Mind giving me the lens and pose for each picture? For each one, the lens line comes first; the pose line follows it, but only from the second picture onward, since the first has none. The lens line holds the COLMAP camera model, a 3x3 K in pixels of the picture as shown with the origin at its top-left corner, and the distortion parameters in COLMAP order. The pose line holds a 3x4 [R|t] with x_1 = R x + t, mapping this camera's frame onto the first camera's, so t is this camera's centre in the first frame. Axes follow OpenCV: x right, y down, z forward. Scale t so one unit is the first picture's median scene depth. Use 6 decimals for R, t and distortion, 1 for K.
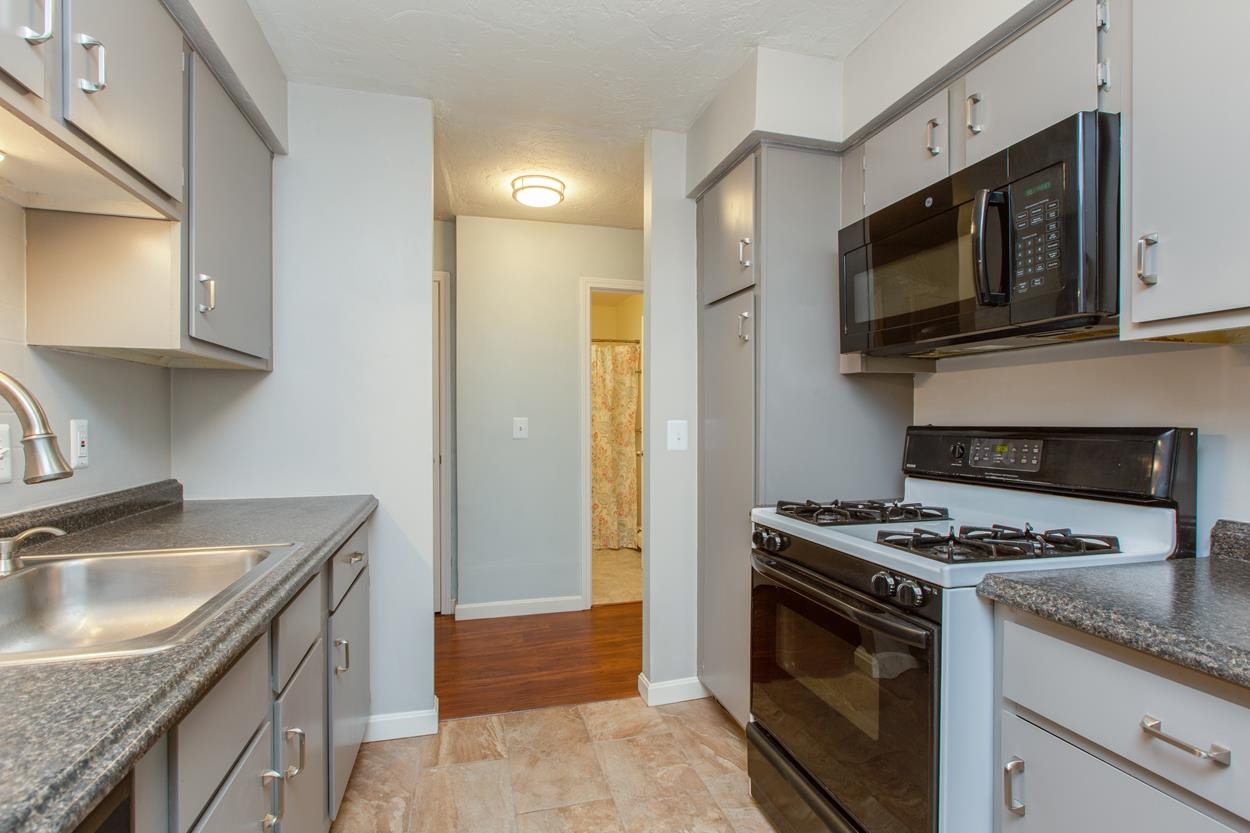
lens RADIAL K [[582.9, 0, 635.7], [0, 582.9, 425.3], [0, 0, 1]] dist [0.003053, -0.000603]
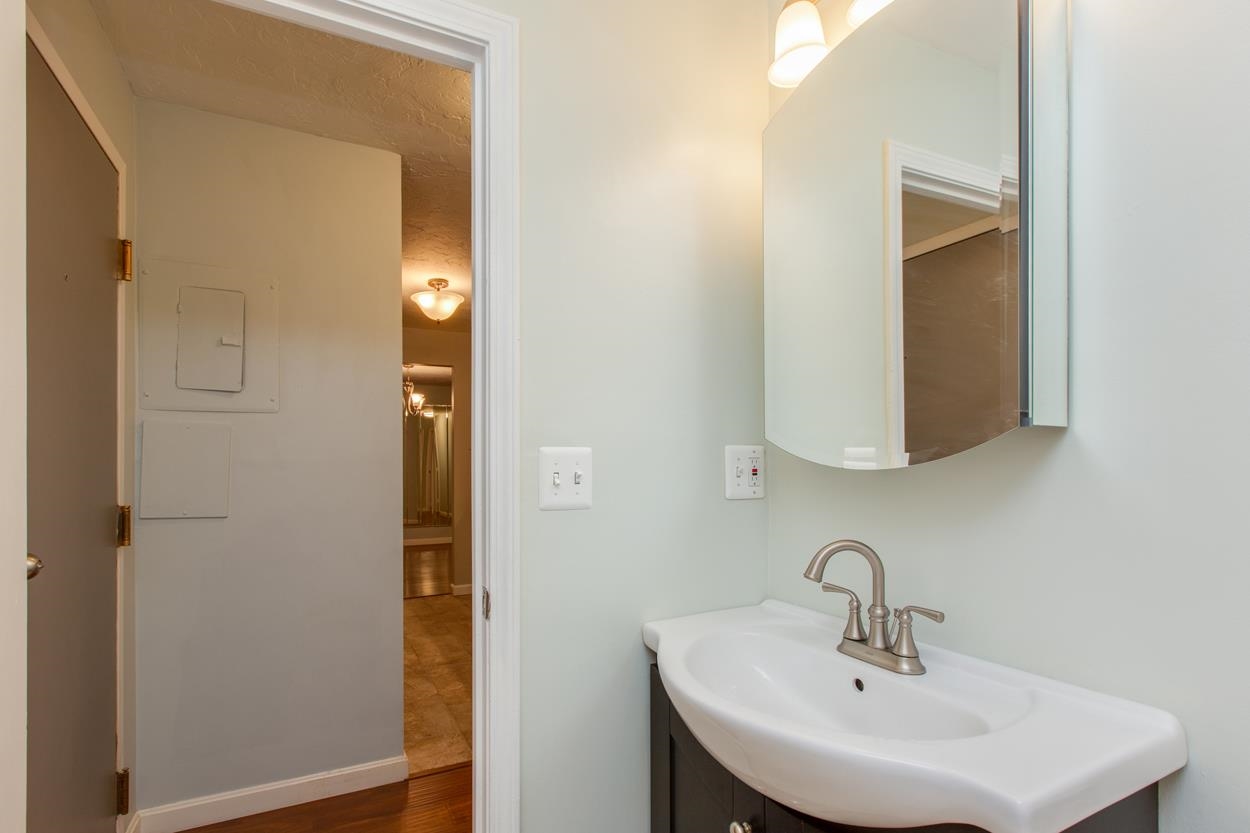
lens RADIAL K [[599.8, 0, 619.9], [0, 599.8, 461.8], [0, 0, 1]] dist [-0.000161, -0.000217]
pose [[-0.980831, 0.000010, -0.194860, -0.176239], [-0.001798, 0.999957, 0.009098, -0.037627], [0.194852, 0.009274, -0.980789, 2.568440]]
